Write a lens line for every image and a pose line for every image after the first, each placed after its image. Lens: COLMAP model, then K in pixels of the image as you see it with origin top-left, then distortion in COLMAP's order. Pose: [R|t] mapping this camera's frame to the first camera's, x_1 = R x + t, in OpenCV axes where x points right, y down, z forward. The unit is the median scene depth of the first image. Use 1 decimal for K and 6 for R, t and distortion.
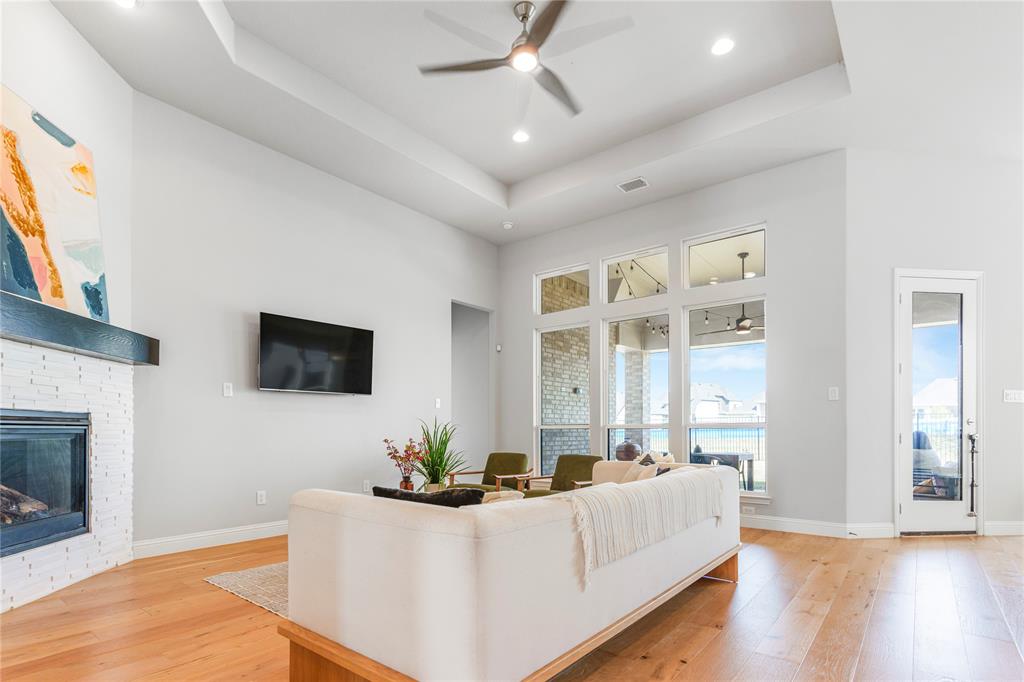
lens RADIAL K [[510.6, 0, 495.0], [0, 510.6, 430.1], [0, 0, 1]] dist [-0.001016, -0.000210]
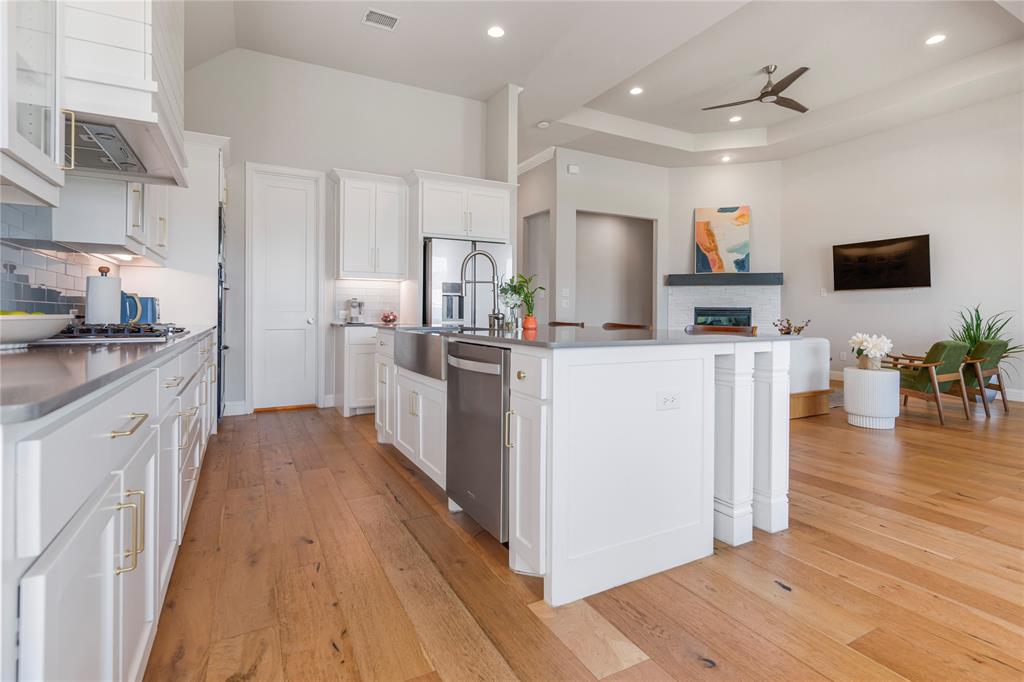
lens RADIAL K [[493.8, 0, 511.1], [0, 493.8, 317.4], [0, 0, 1]] dist [-0.000411, -0.000107]
pose [[-0.370467, 0.003801, -0.928838, 2.076537], [-0.011006, 0.999903, 0.008482, 0.007033], [0.928781, 0.013365, -0.370389, 0.868734]]
